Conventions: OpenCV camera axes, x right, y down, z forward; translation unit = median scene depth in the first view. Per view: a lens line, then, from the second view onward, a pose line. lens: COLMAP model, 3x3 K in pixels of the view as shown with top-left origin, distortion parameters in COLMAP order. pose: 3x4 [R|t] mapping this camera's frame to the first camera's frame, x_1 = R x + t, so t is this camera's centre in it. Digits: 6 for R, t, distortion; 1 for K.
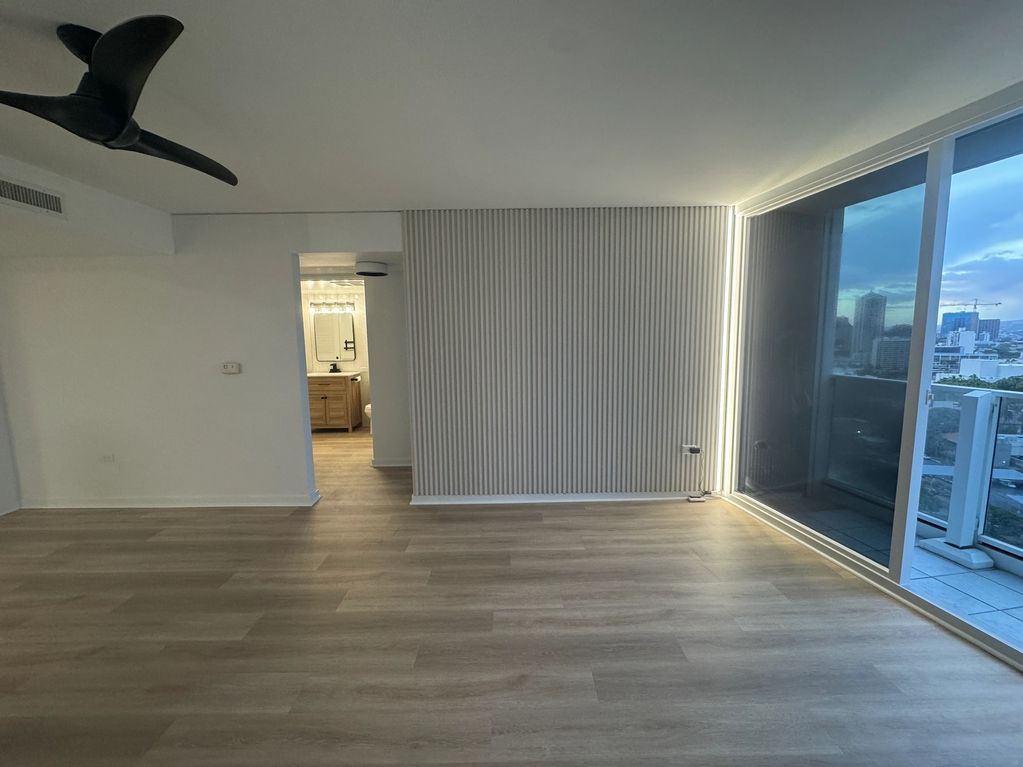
lens RADIAL K [[409.9, 0, 512.5], [0, 409.9, 380.4], [0, 0, 1]] dist [0.000307, -0.000011]
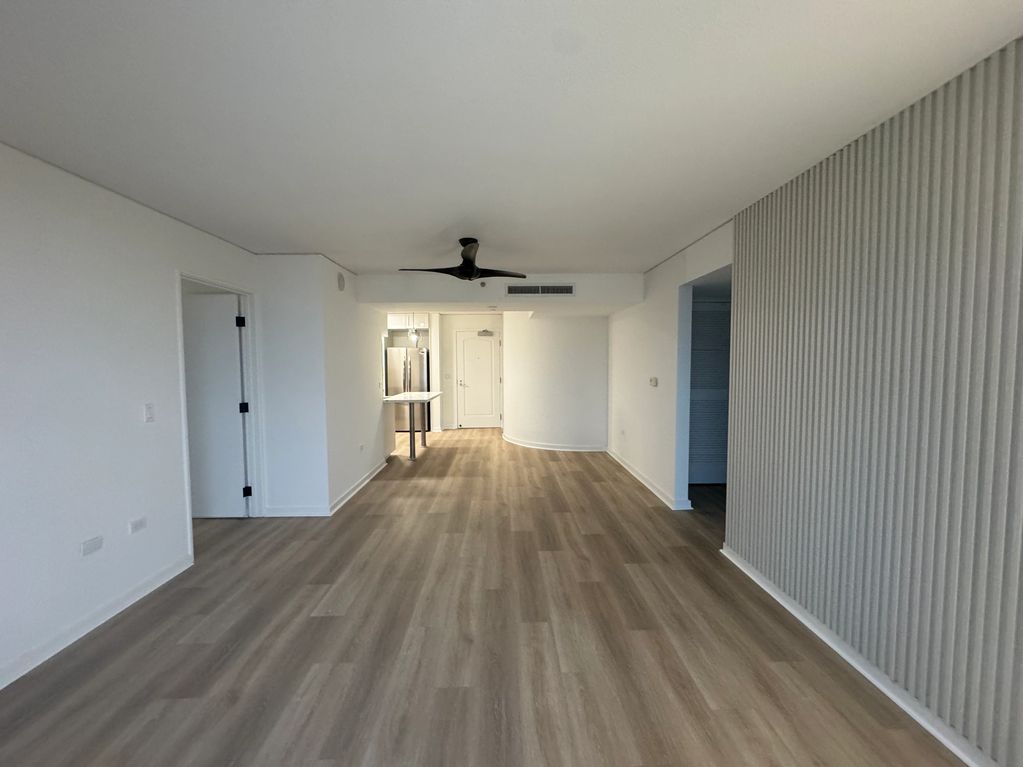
lens RADIAL K [[409.9, 0, 511.9], [0, 409.9, 386.7], [0, 0, 1]] dist [0.000307, -0.000011]
pose [[0.011844, 0.073953, -0.997191, 0.907497], [-0.099448, 0.992404, 0.072417, -0.094650], [0.994972, 0.098311, 0.019108, 0.788263]]
